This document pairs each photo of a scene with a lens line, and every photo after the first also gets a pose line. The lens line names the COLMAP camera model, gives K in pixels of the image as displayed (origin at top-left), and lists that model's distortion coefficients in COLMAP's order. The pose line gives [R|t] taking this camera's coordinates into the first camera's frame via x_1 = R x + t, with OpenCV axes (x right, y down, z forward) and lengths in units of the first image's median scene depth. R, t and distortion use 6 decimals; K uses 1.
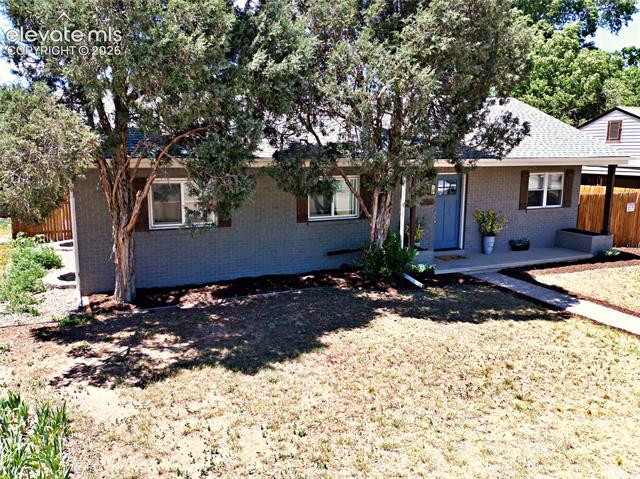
lens RADIAL K [[509.7, 0, 320.0], [0, 509.7, 239.5], [0, 0, 1]] dist [0.075342, -0.000735]
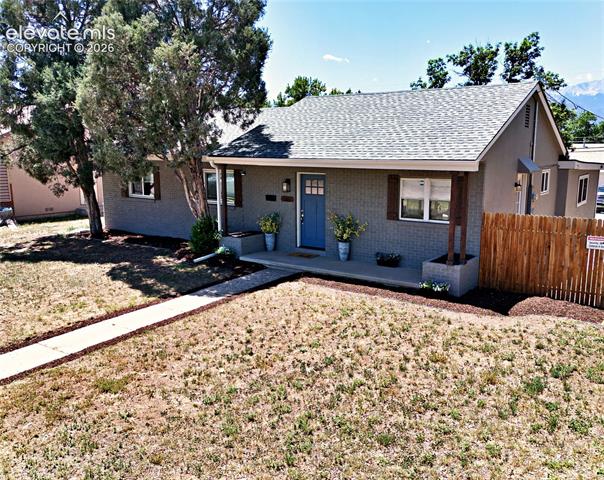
lens RADIAL K [[465.0, 0, 302.3], [0, 465.0, 213.7], [0, 0, 1]] dist [0.033369, -0.005847]
pose [[0.599295, 0.095792, -0.794777, 0.969040], [-0.155510, 0.987833, 0.001800, -0.048626], [0.785279, 0.122517, 0.606899, 0.426048]]
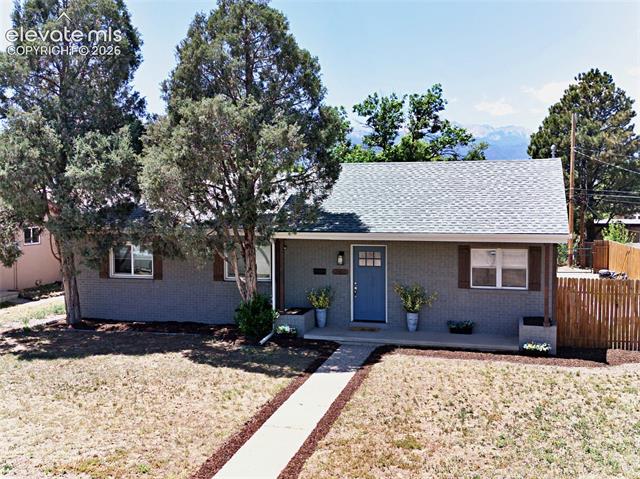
lens RADIAL K [[570.6, 0, 320.0], [0, 570.6, 239.5], [0, 0, 1]] dist [0.132461, -0.208771]
pose [[0.800511, 0.017014, -0.599076, 0.833769], [-0.104983, 0.988122, -0.112221, -0.002809], [0.590051, 0.152727, 0.792789, 0.034348]]
